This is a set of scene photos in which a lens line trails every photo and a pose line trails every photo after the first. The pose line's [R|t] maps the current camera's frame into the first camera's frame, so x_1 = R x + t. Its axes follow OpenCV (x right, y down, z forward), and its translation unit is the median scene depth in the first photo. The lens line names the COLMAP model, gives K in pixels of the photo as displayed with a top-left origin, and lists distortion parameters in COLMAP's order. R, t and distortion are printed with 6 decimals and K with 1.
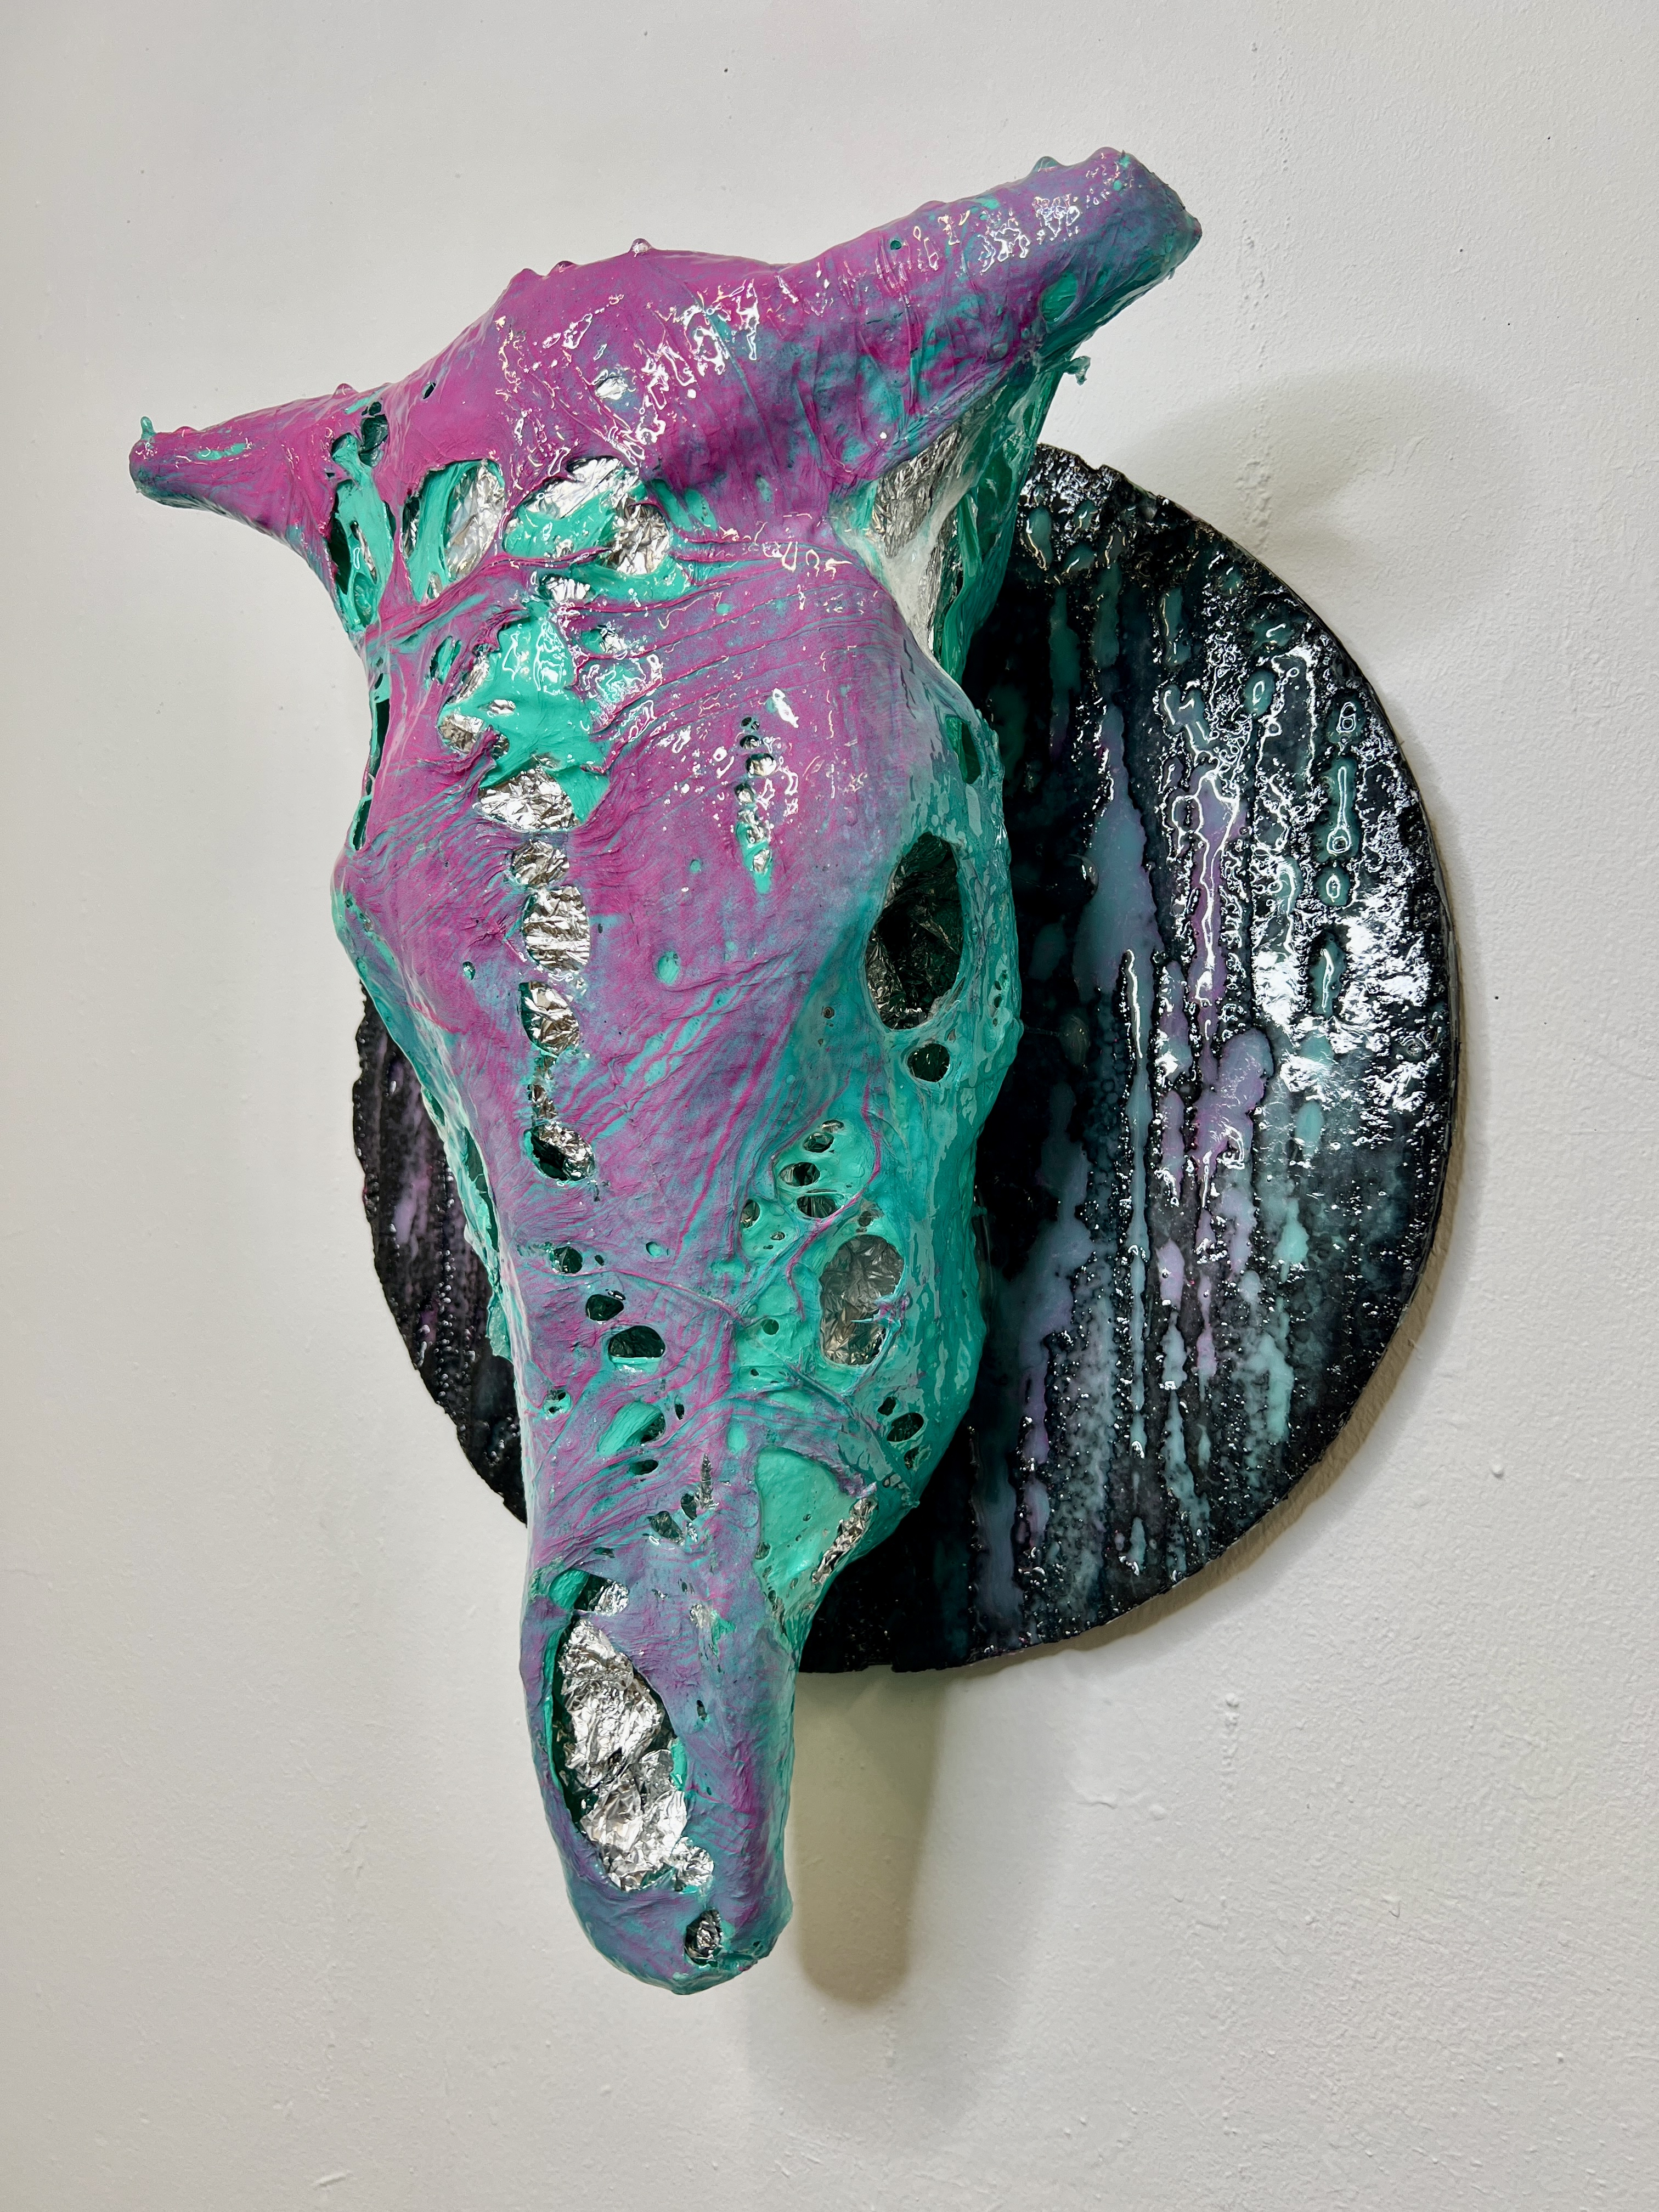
lens RADIAL K [[1692.6, 0, 822.6], [0, 1692.6, 1090.3], [0, 0, 1]] dist [-0.032776, 0.031425]
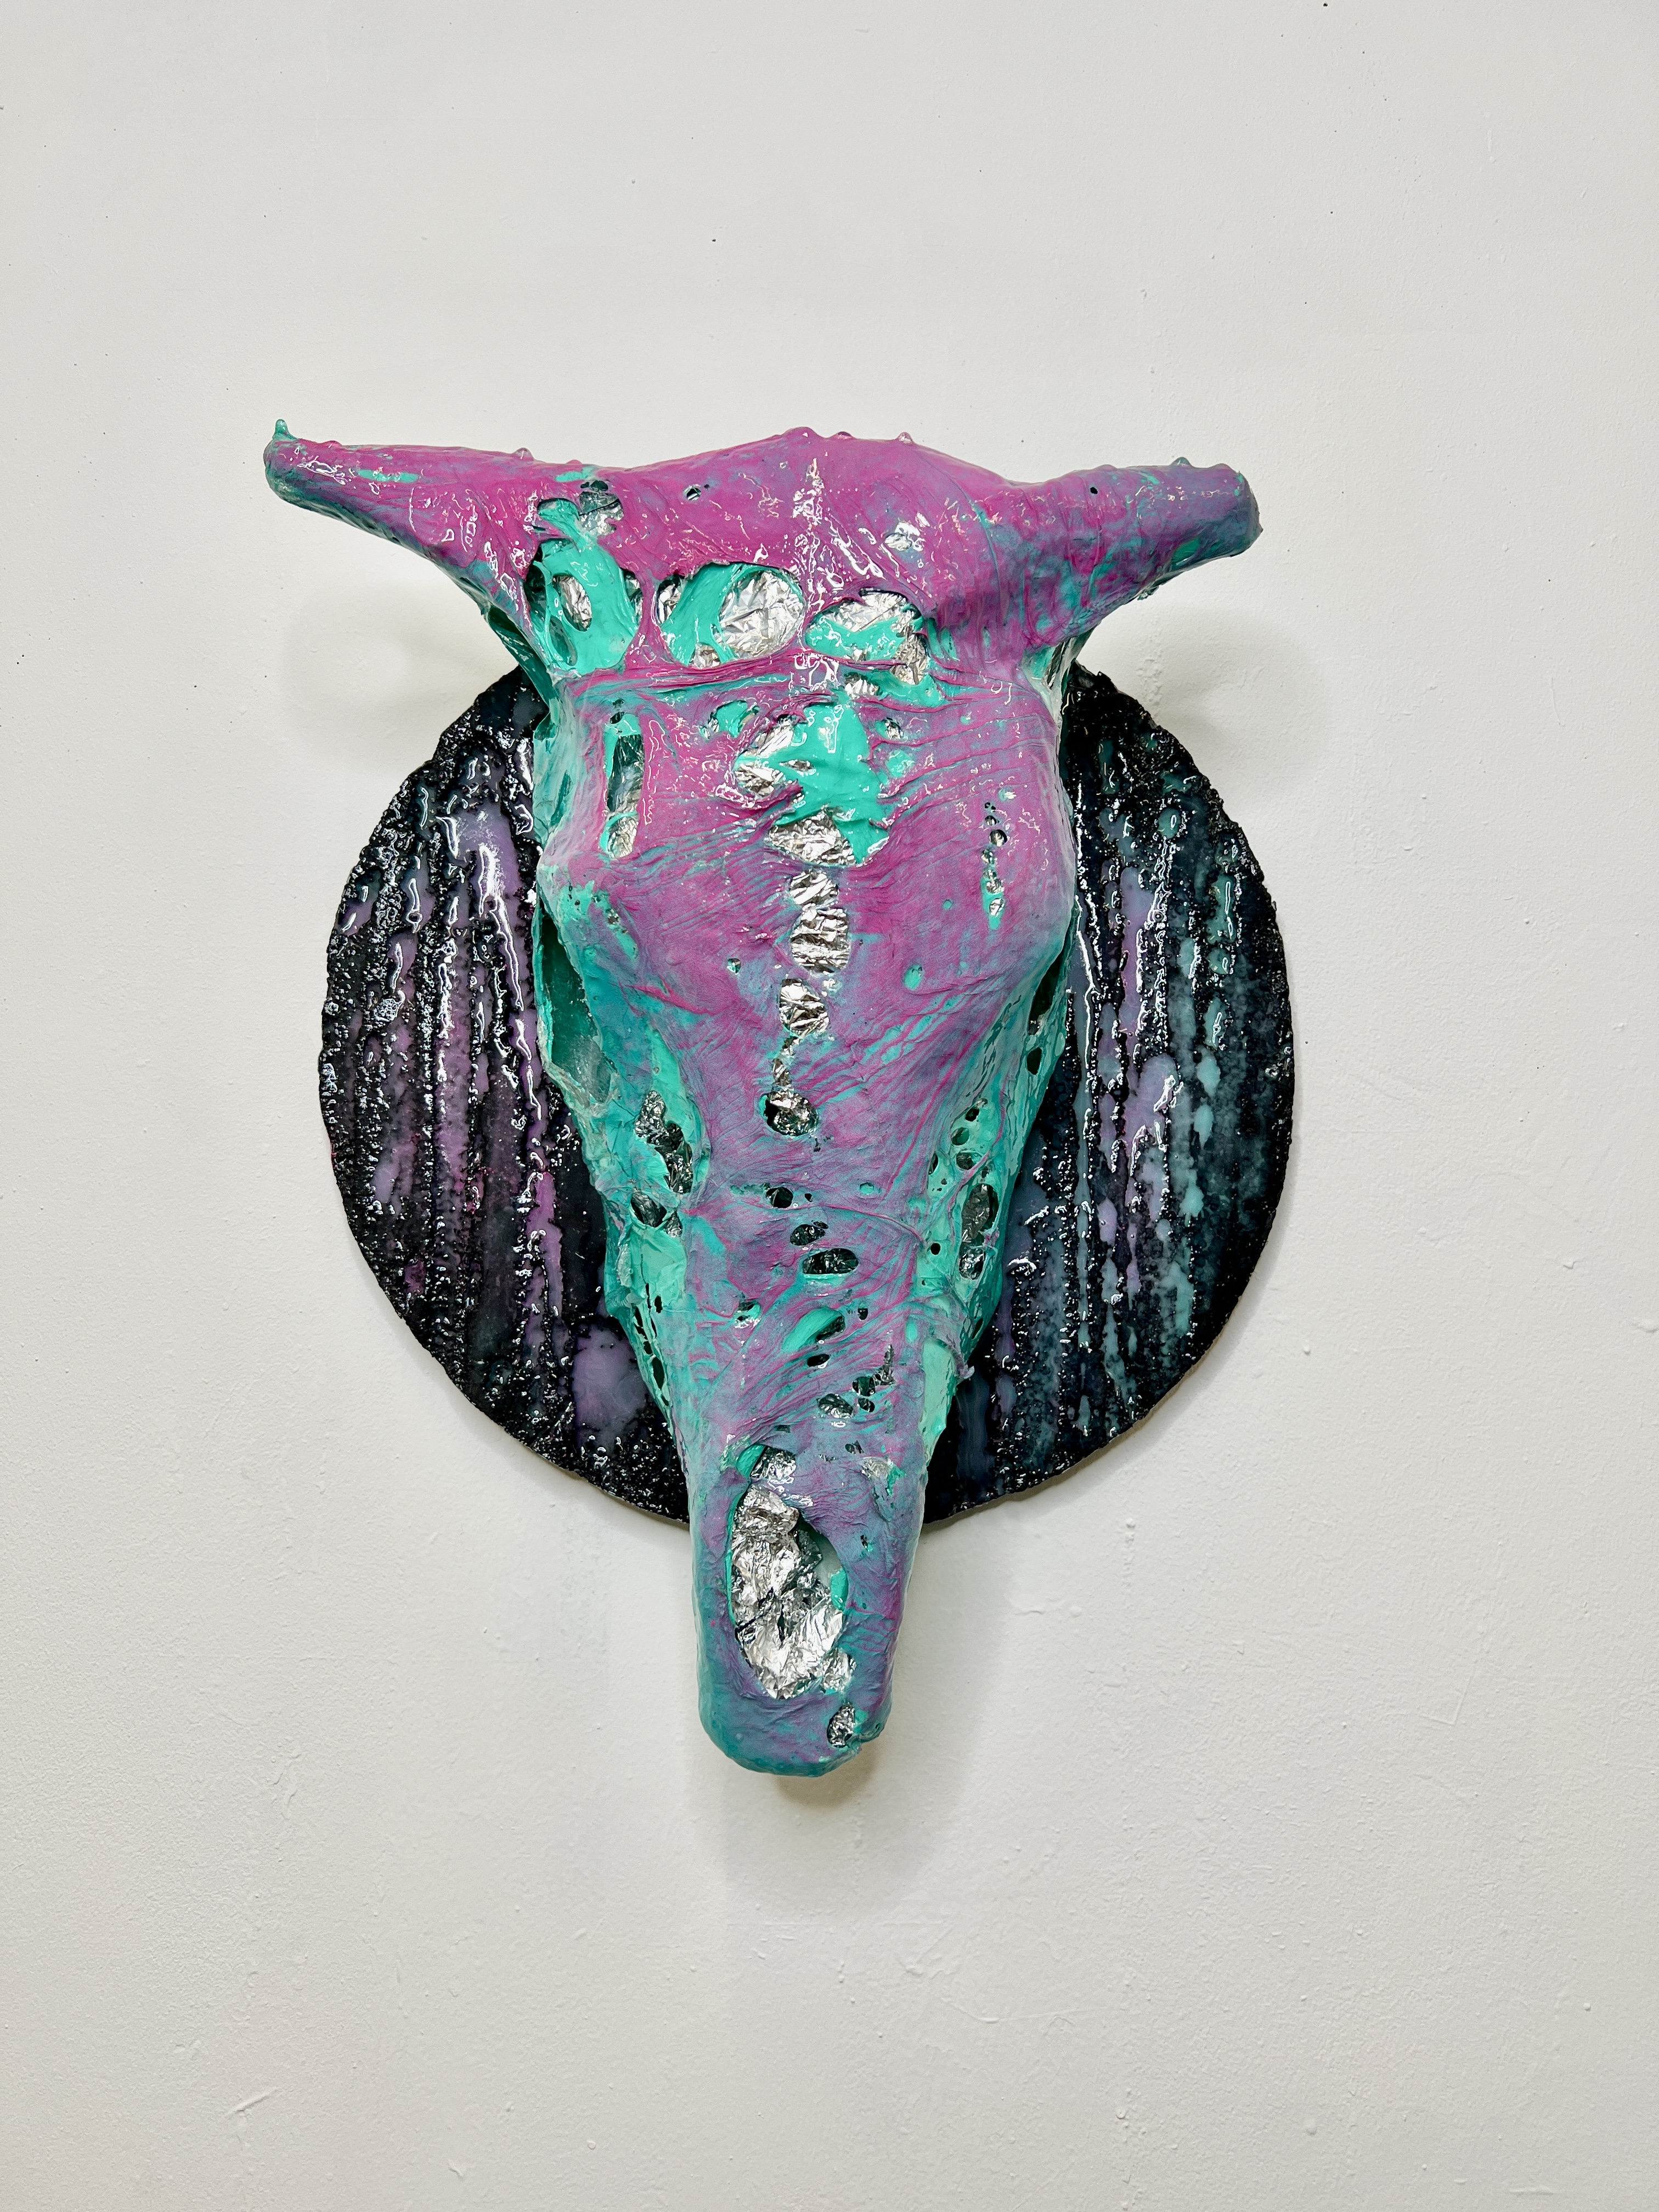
lens RADIAL K [[1674.3, 0, 829.5], [0, 1674.3, 1106.0], [0, 0, 1]] dist [0.000796, -0.000068]
pose [[0.874688, 0.049312, 0.482172, -0.716951], [-0.040323, 0.998766, -0.028996, 0.065053], [-0.483007, 0.005920, 0.875597, -0.124765]]
